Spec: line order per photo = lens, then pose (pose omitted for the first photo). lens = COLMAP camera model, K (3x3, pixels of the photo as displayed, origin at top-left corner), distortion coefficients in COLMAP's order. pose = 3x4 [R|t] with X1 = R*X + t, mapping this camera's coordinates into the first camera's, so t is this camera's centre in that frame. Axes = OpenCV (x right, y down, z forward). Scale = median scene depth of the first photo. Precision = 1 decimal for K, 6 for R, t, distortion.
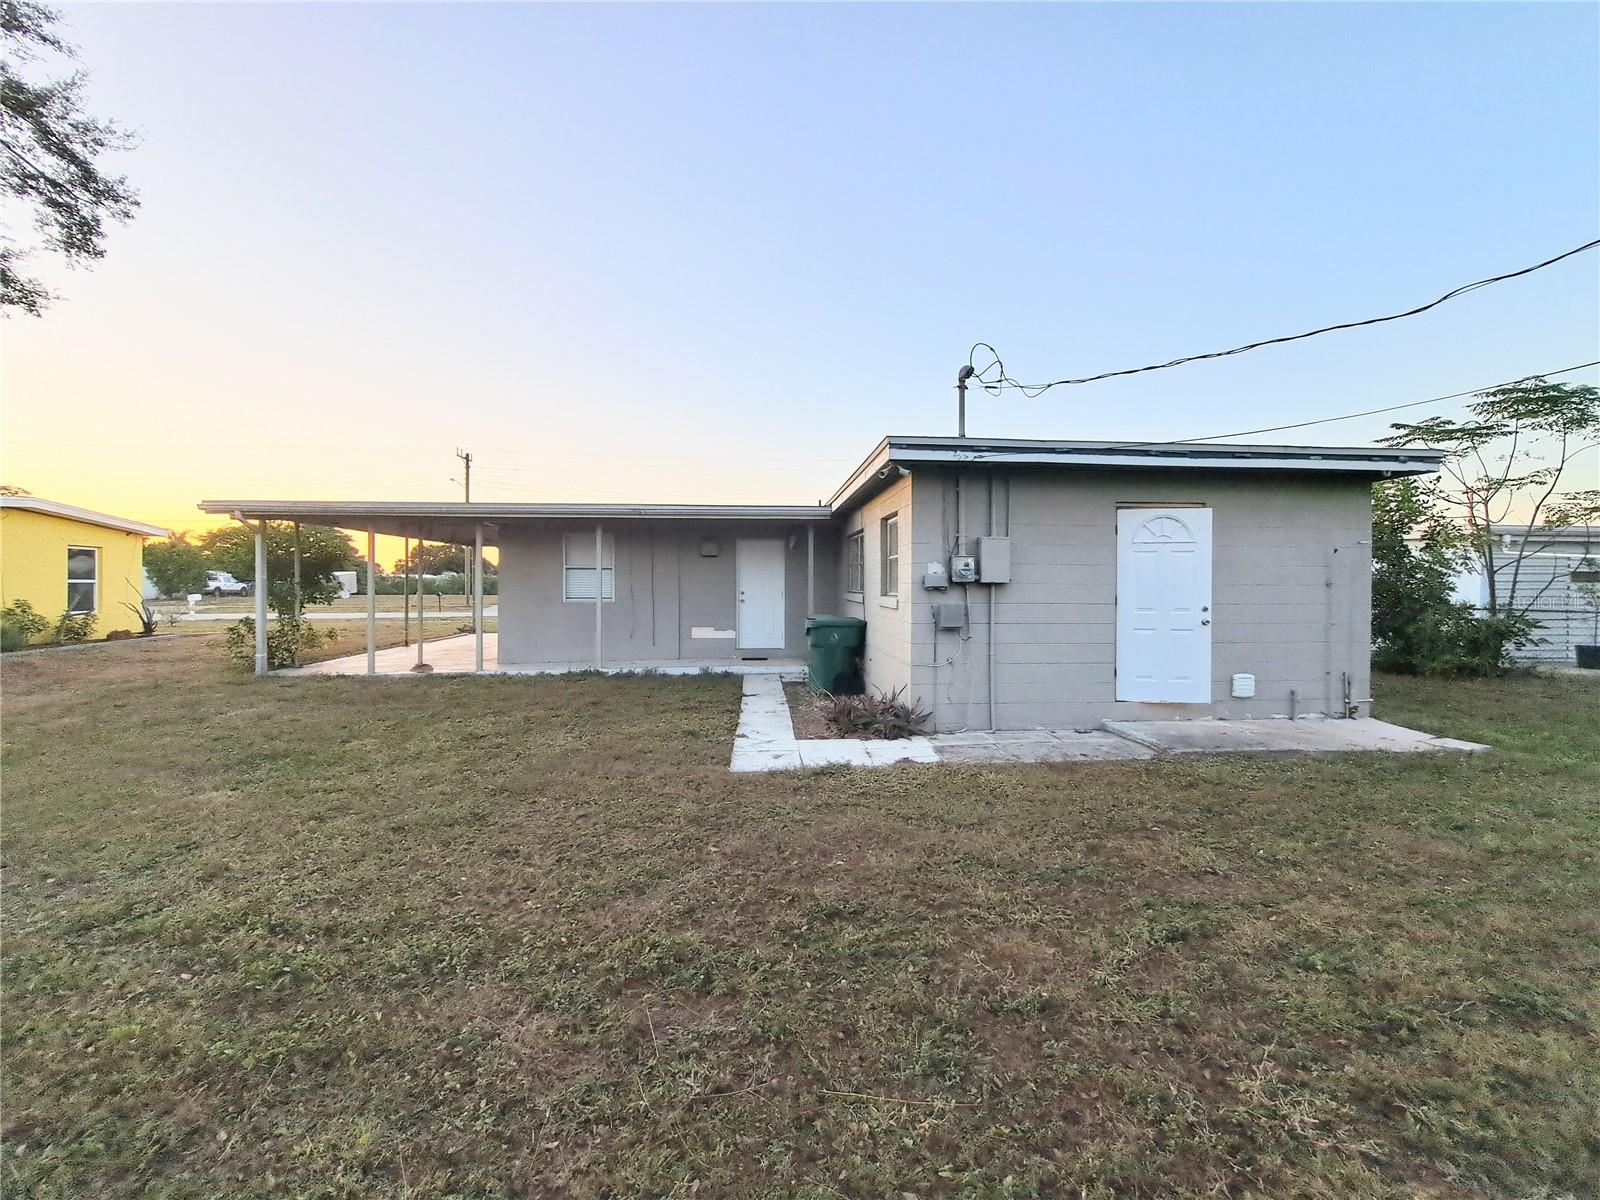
lens RADIAL K [[635.0, 0, 800.2], [0, 635.0, 589.0], [0, 0, 1]] dist [-0.019967, -0.000130]
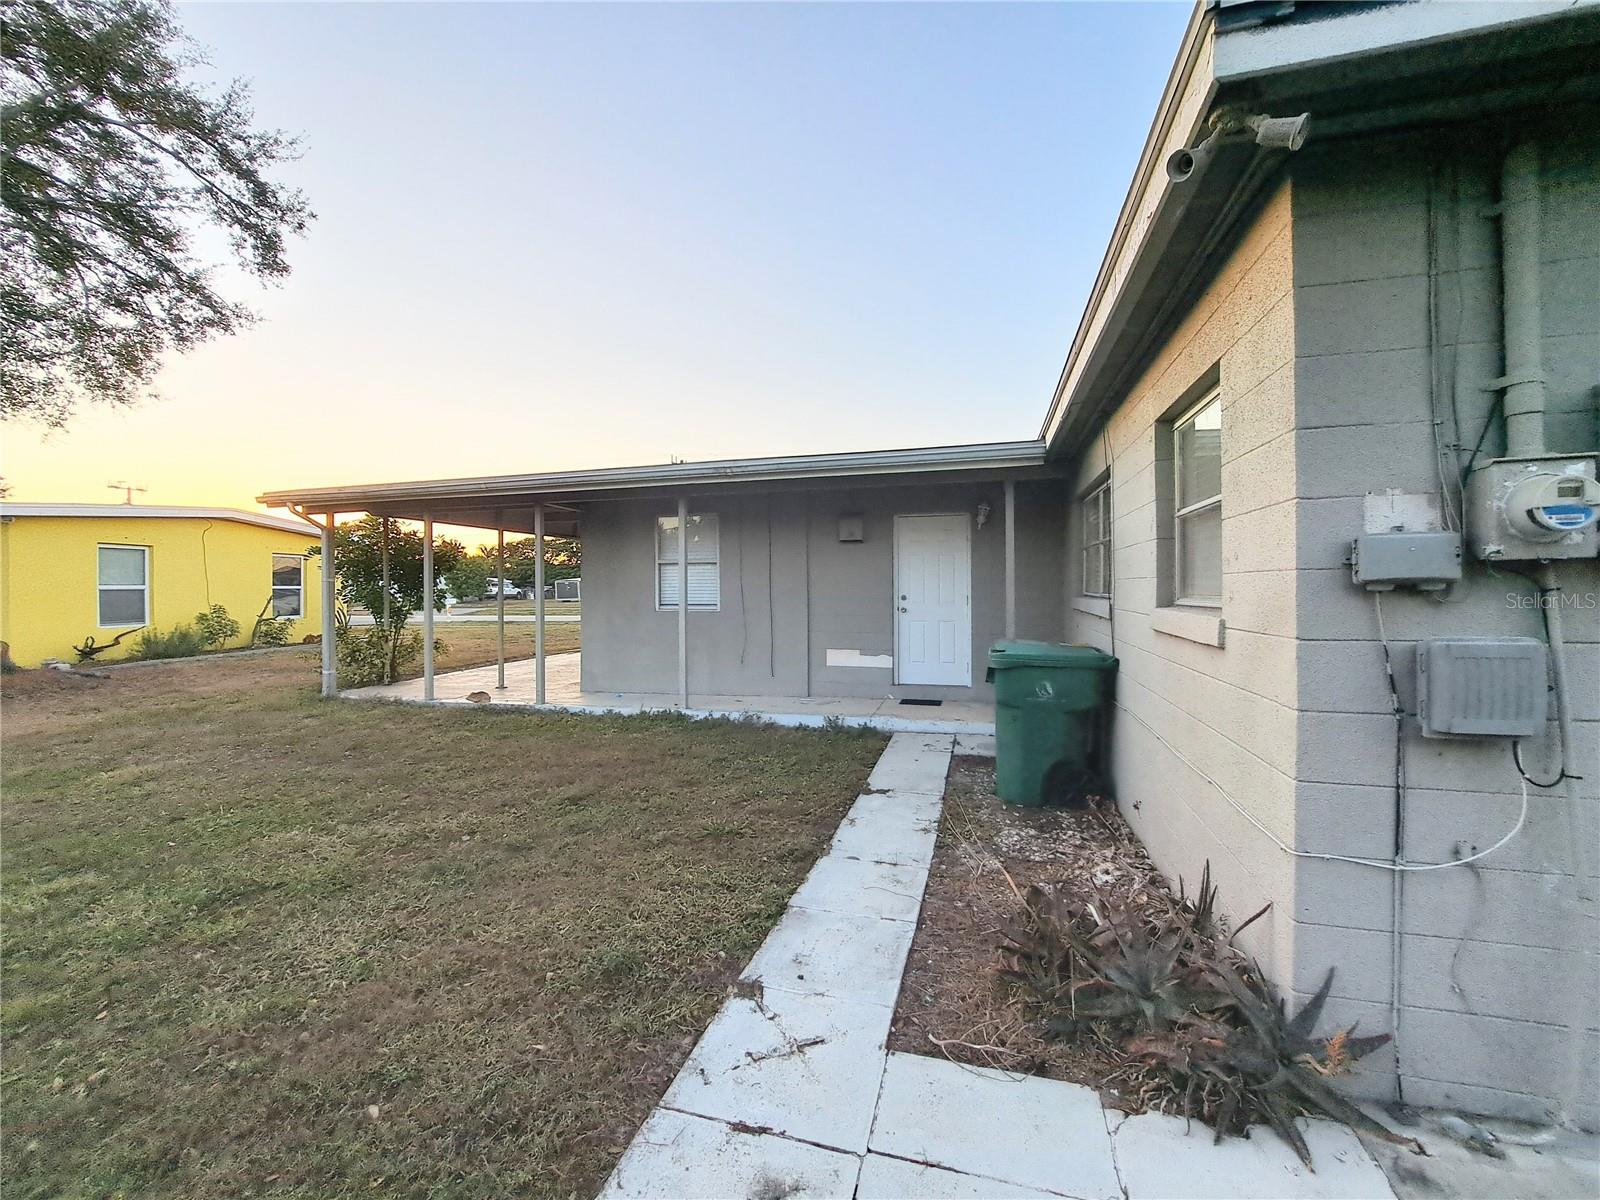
lens RADIAL K [[635.0, 0, 800.2], [0, 635.0, 589.0], [0, 0, 1]] dist [-0.019967, -0.000130]
pose [[0.937561, -0.007111, -0.347748, 0.036810], [0.005879, 0.999972, -0.004598, 0.000057], [0.347771, 0.002266, 0.937577, 0.380940]]
